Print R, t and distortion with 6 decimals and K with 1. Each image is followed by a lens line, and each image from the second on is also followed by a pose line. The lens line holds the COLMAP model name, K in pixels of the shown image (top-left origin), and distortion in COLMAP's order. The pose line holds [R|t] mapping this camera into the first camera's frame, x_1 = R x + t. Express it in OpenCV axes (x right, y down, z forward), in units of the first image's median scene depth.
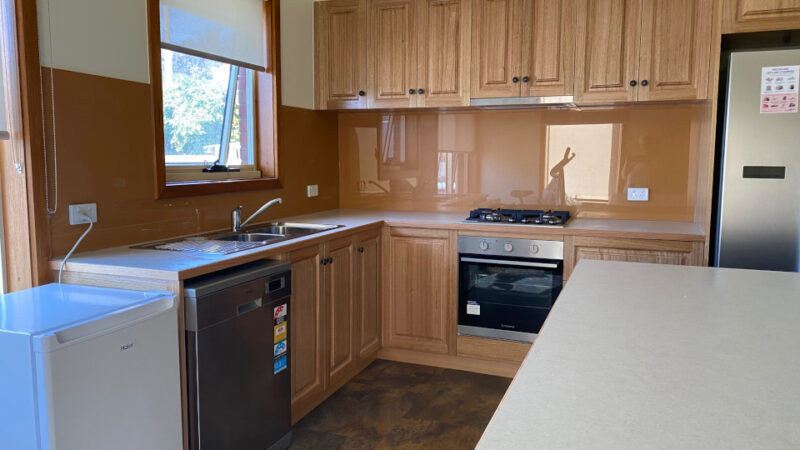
lens RADIAL K [[609.3, 0, 400.0], [0, 609.3, 225.0], [0, 0, 1]] dist [0.049099, -0.050700]
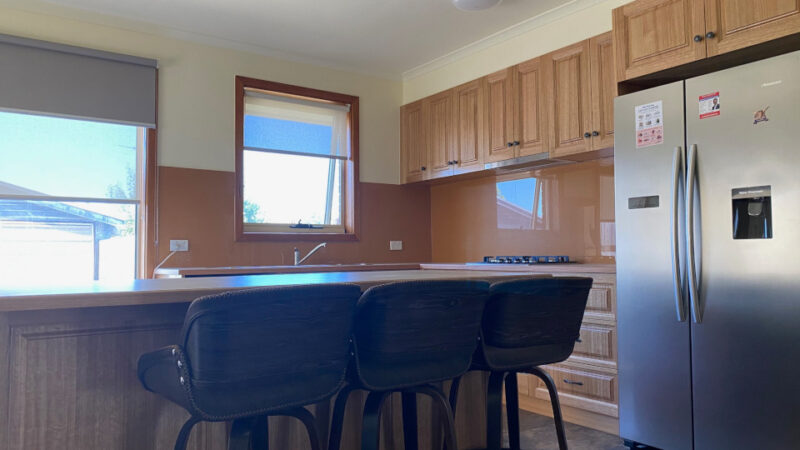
lens RADIAL K [[606.4, 0, 400.0], [0, 606.4, 225.0], [0, 0, 1]] dist [0.110450, -0.191515]
pose [[0.829149, -0.042166, -0.557435, 0.680728], [-0.047768, 0.988160, -0.145800, 0.102730], [0.556983, 0.147518, 0.817318, -0.066797]]
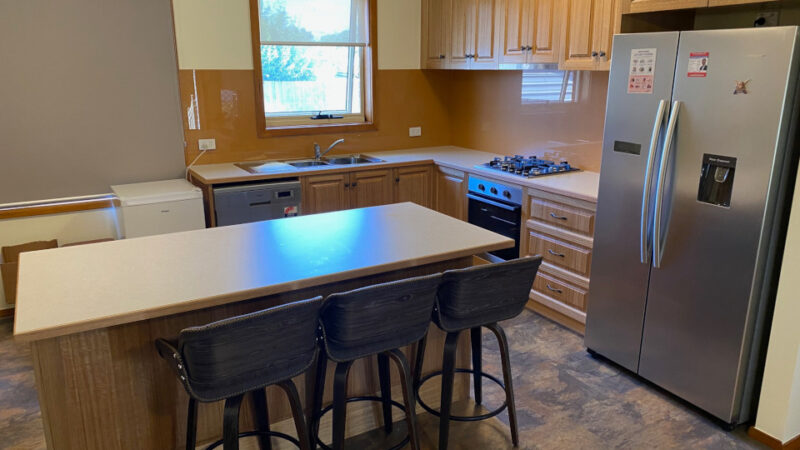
lens RADIAL K [[606.4, 0, 400.0], [0, 606.4, 225.0], [0, 0, 1]] dist [0.110450, -0.191515]
pose [[0.775812, 0.154391, -0.611784, 0.792818], [-0.063084, 0.983723, 0.168256, -0.089380], [0.627803, -0.091941, 0.772923, -0.086978]]
